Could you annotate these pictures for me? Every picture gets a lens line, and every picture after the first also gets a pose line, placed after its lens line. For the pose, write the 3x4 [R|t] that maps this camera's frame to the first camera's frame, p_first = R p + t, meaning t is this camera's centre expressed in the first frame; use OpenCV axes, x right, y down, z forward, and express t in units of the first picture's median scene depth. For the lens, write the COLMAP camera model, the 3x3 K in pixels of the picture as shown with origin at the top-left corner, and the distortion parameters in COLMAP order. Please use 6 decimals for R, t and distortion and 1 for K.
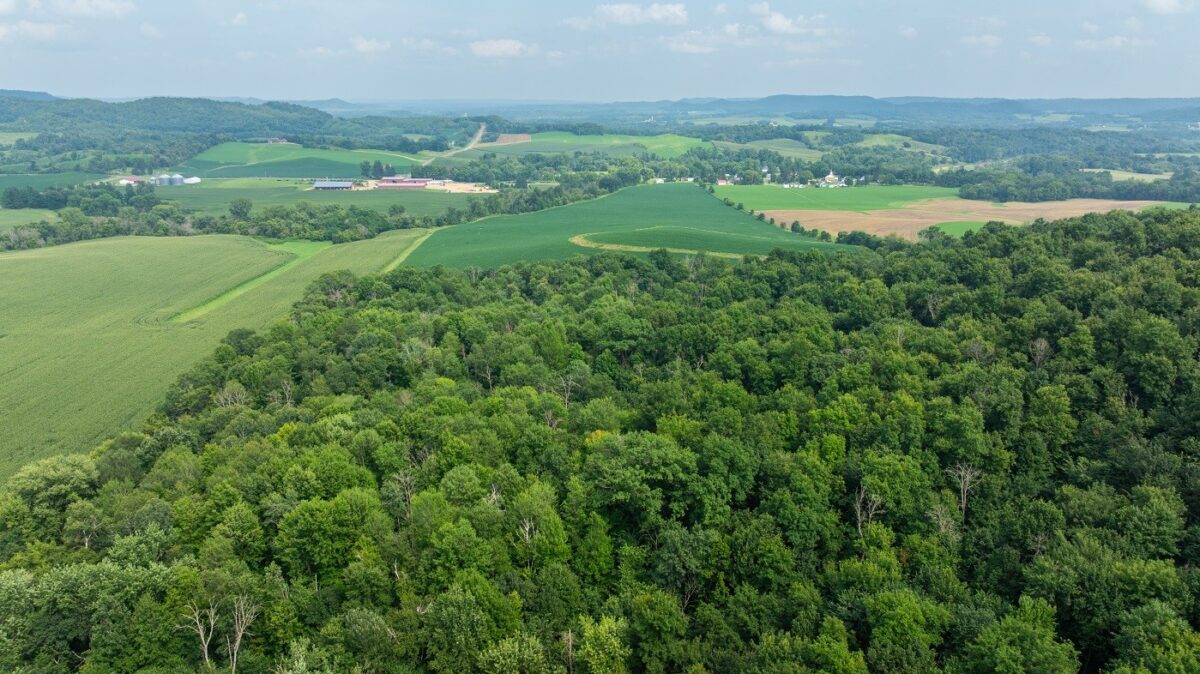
lens RADIAL K [[863.3, 0, 600.0], [0, 863.3, 337.0], [0, 0, 1]] dist [-0.011656, -0.002326]
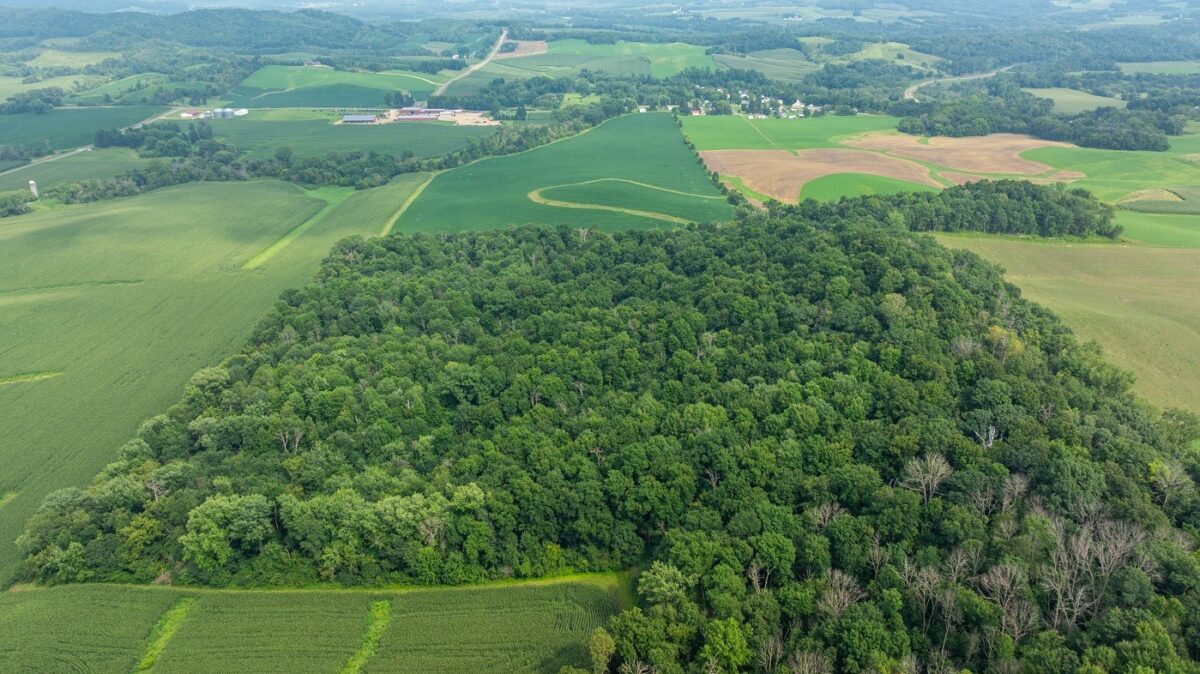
lens RADIAL K [[863.3, 0, 600.0], [0, 863.3, 337.0], [0, 0, 1]] dist [-0.011656, -0.002326]
pose [[0.998820, 0.009961, -0.047533, 0.200671], [-0.003503, 0.990967, 0.134057, -0.105200], [0.048439, -0.133732, 0.989833, -0.486948]]
